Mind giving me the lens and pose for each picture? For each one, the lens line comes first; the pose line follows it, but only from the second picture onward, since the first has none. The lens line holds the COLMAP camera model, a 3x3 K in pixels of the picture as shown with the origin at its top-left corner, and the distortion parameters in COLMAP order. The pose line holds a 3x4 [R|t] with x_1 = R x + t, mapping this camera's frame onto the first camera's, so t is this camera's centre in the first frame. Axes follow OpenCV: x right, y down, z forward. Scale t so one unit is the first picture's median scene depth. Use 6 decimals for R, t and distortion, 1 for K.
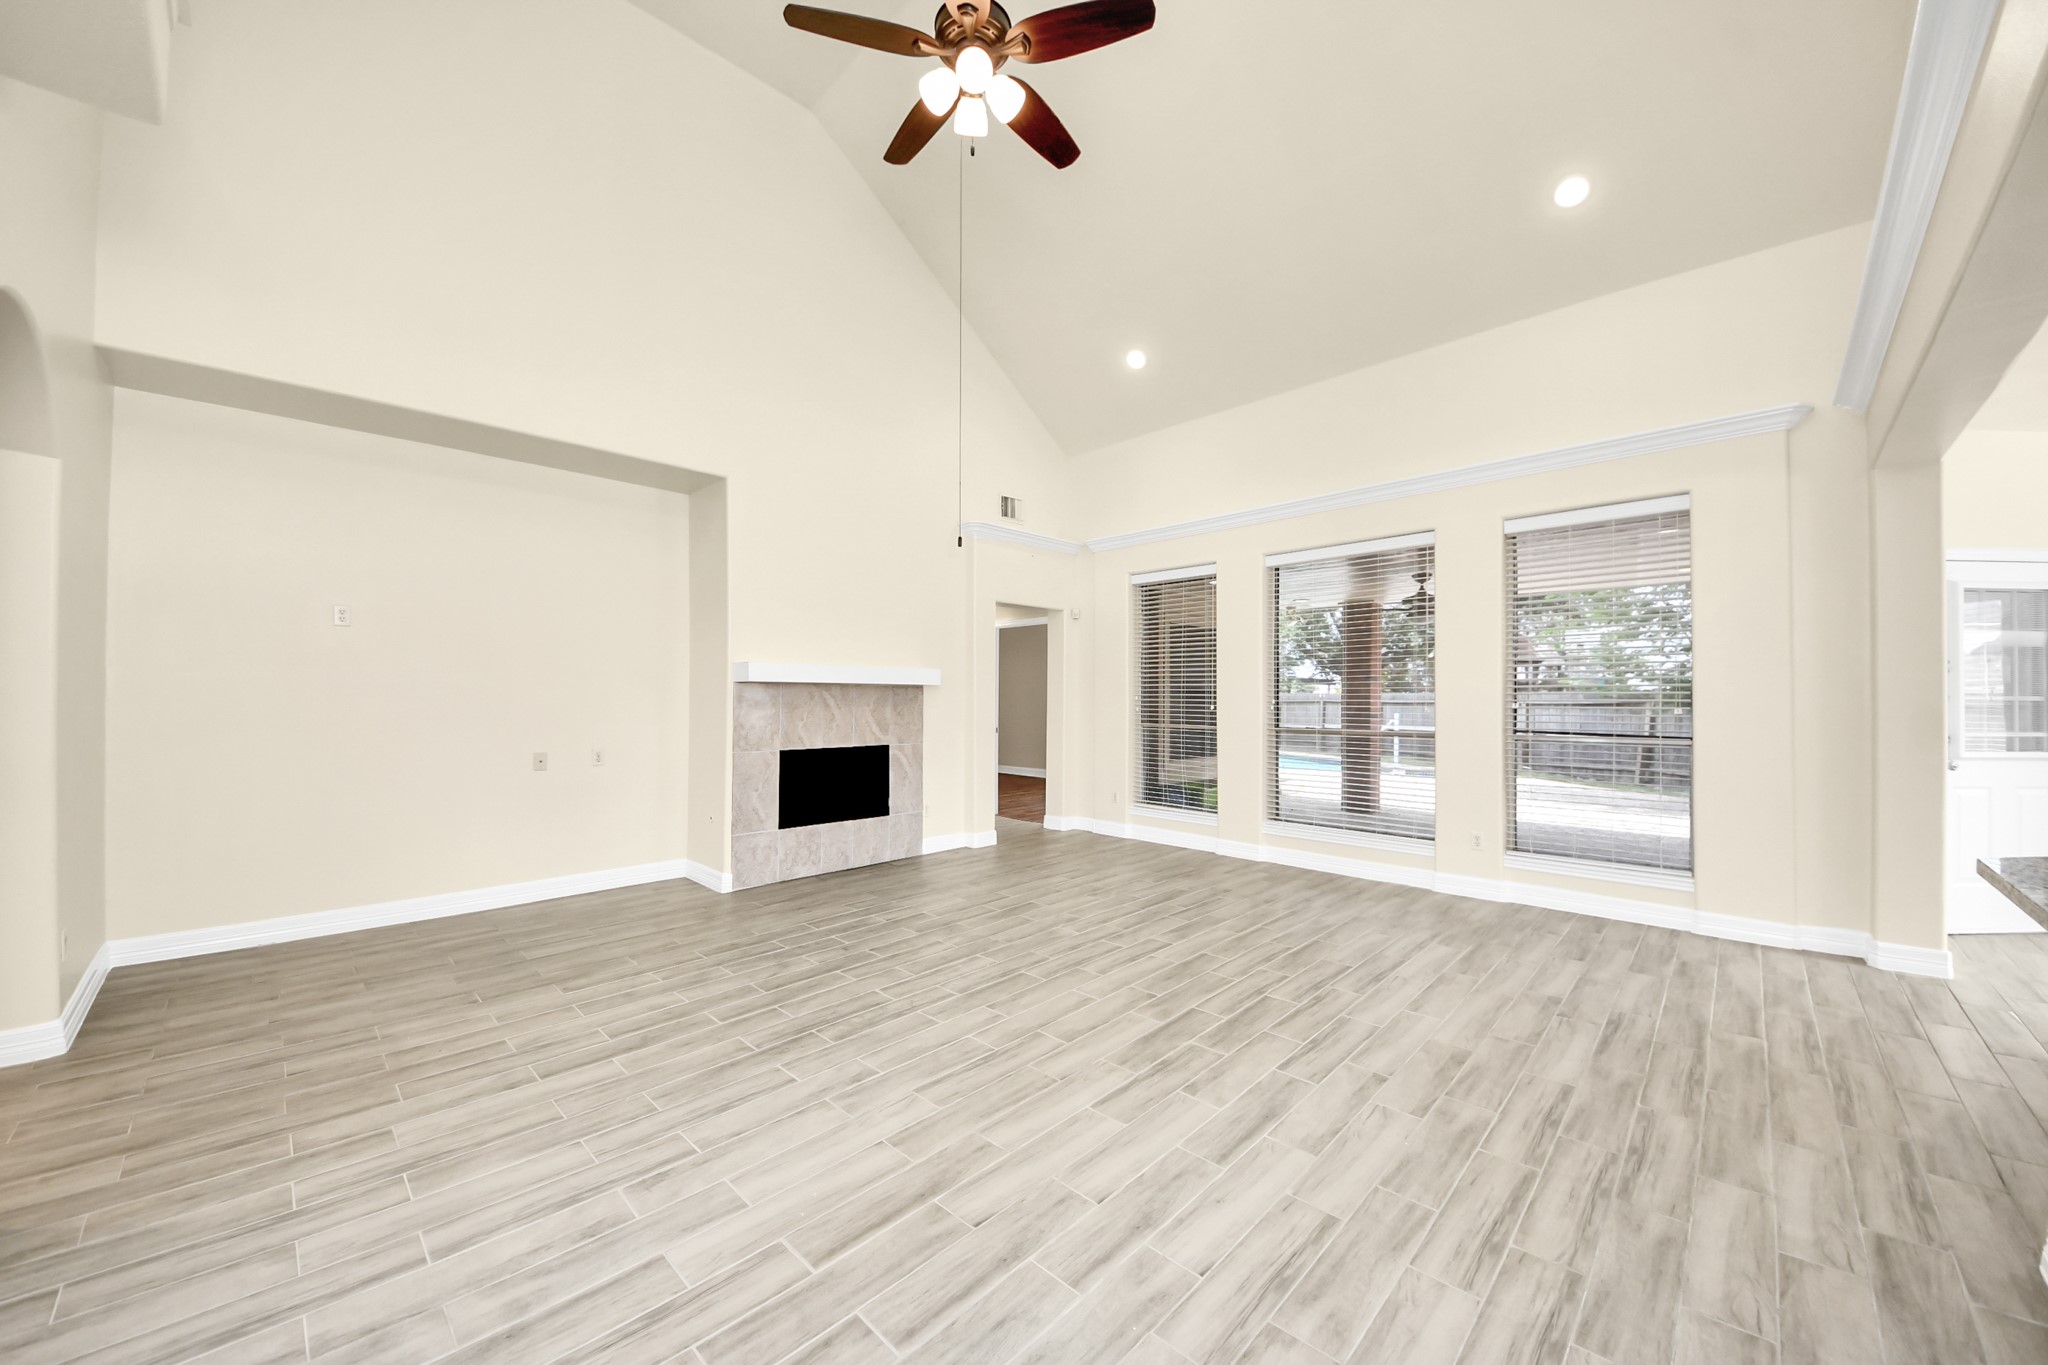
lens RADIAL K [[723.3, 0, 1020.4], [0, 723.3, 696.7], [0, 0, 1]] dist [0.042151, -0.024467]
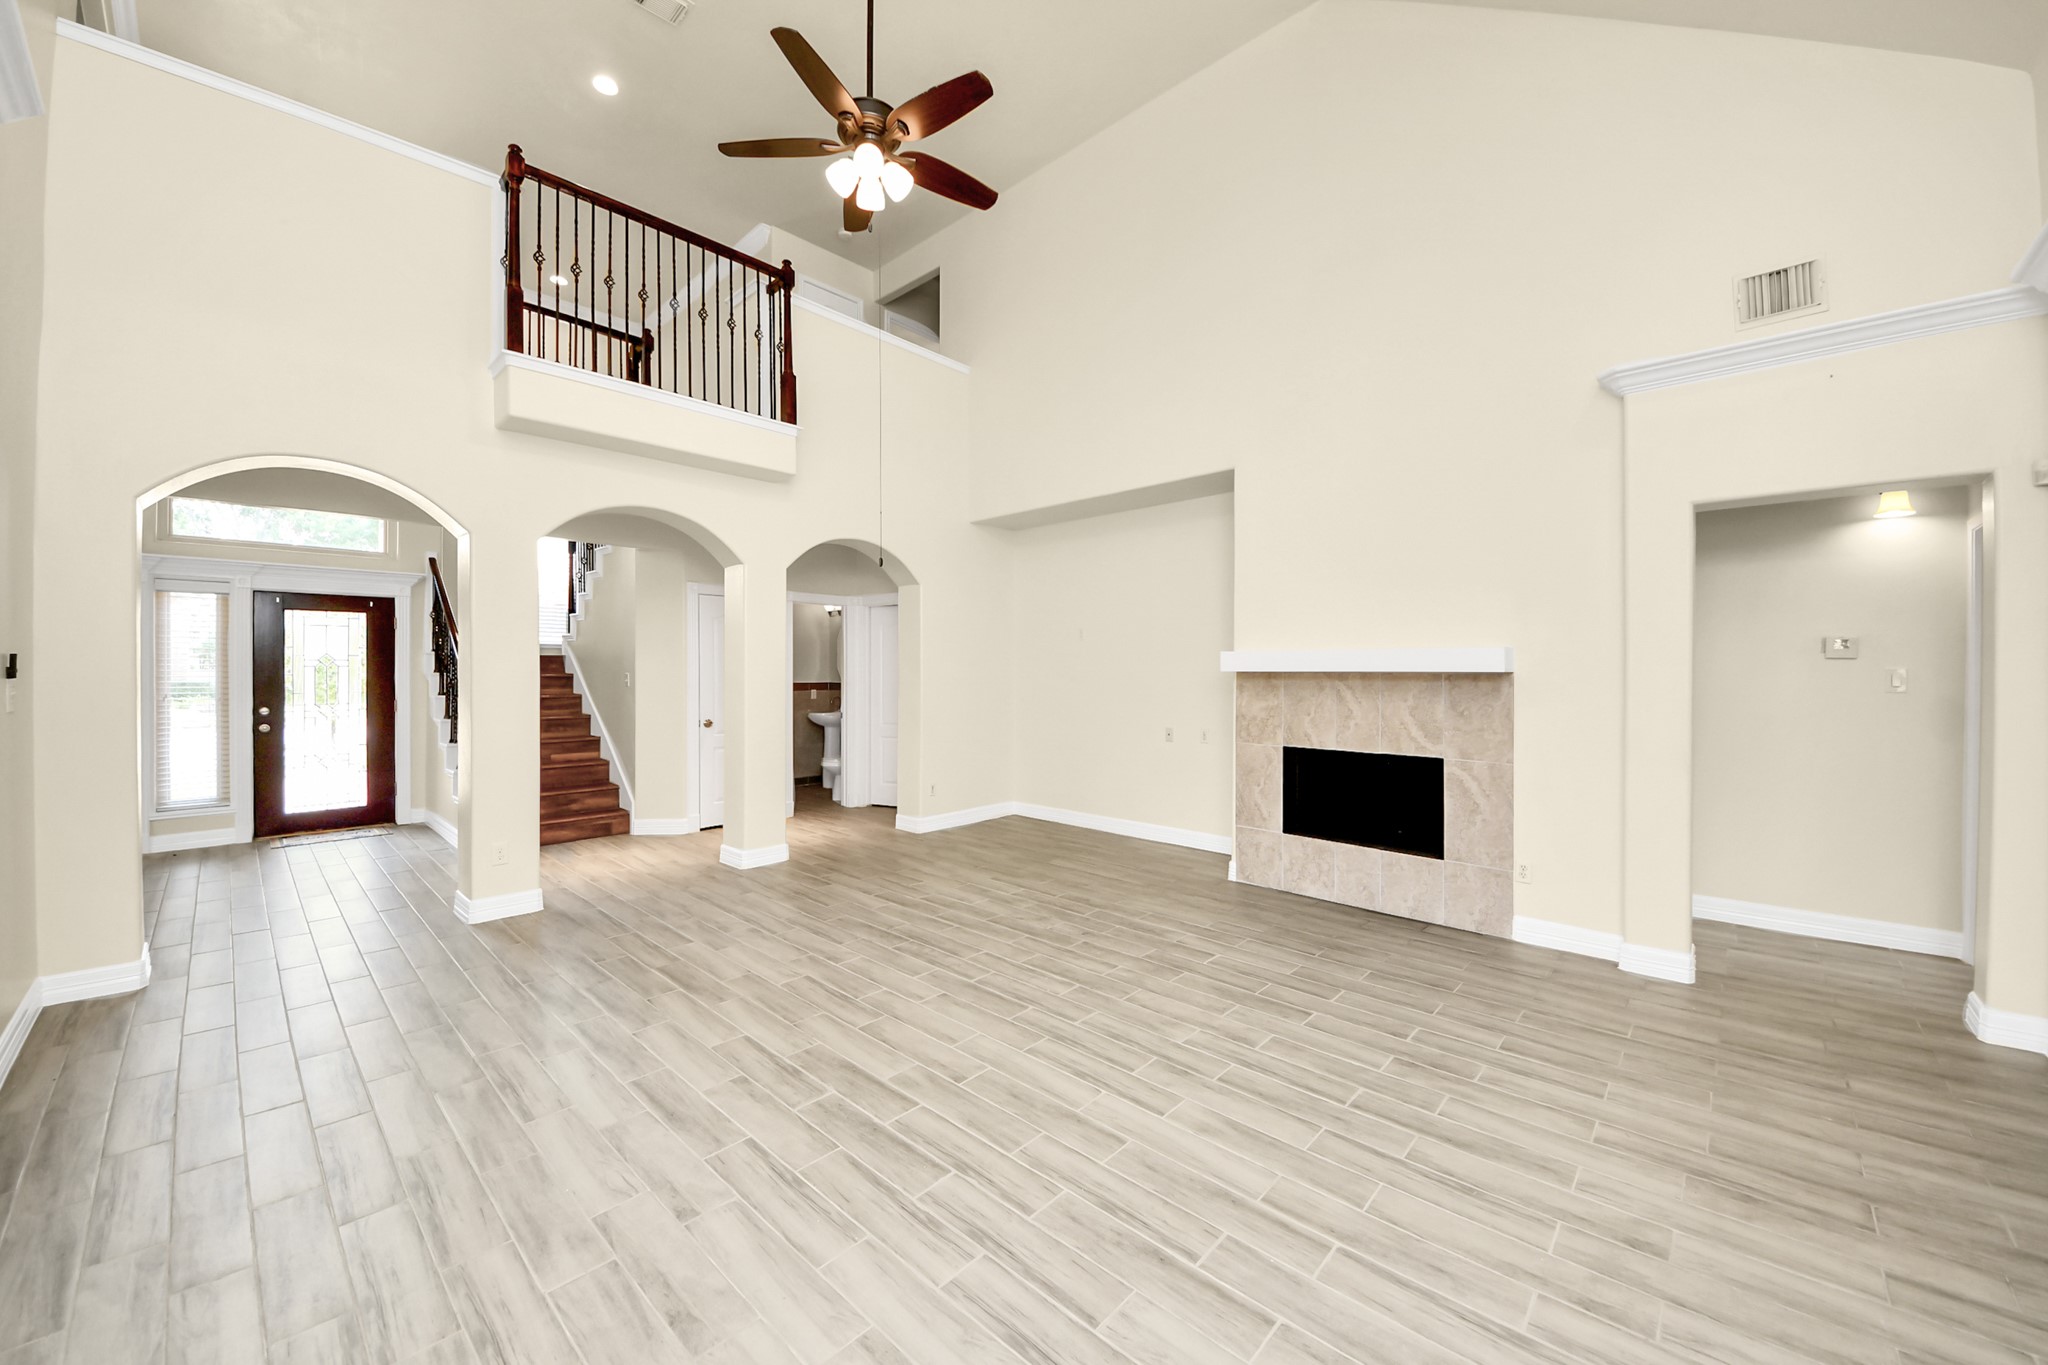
lens RADIAL K [[773.2, 0, 1012.7], [0, 773.2, 677.6], [0, 0, 1]] dist [0.037742, -0.024050]
pose [[0.014837, 0.008430, -0.999854, 0.977924], [0.001944, 0.999962, 0.008460, -0.032308], [0.999888, -0.002069, 0.014820, 0.996686]]
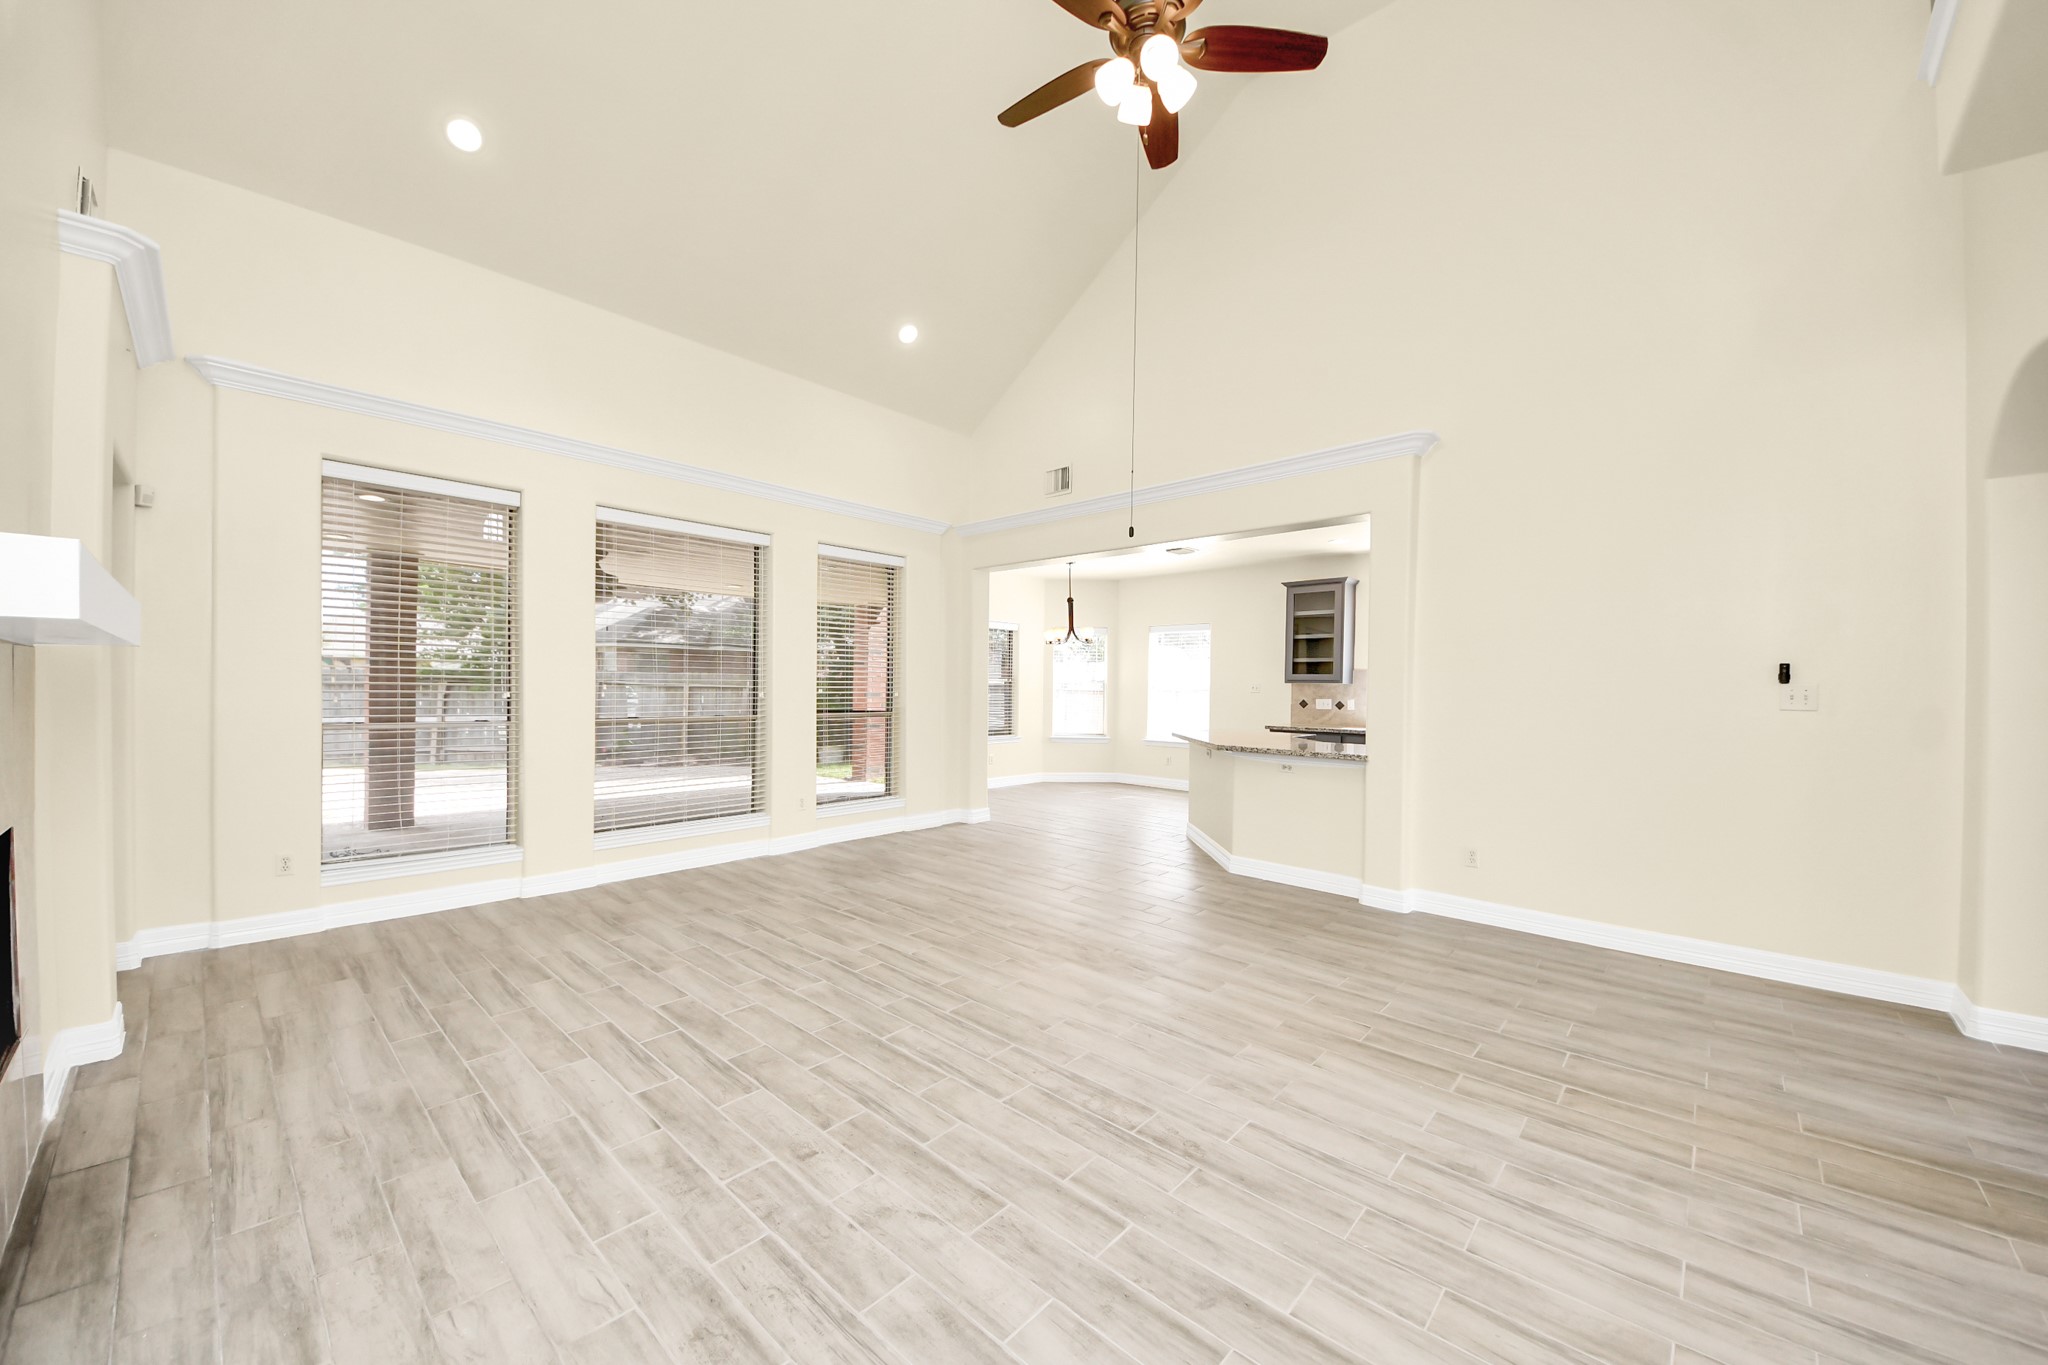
lens RADIAL K [[773.2, 0, 1012.7], [0, 773.2, 677.6], [0, 0, 1]] dist [0.037742, -0.024050]
pose [[-0.025782, 0.007589, 0.999639, -0.932471], [-0.014150, 0.999868, -0.007956, -0.002634], [-0.999567, -0.014350, -0.025672, 0.984780]]
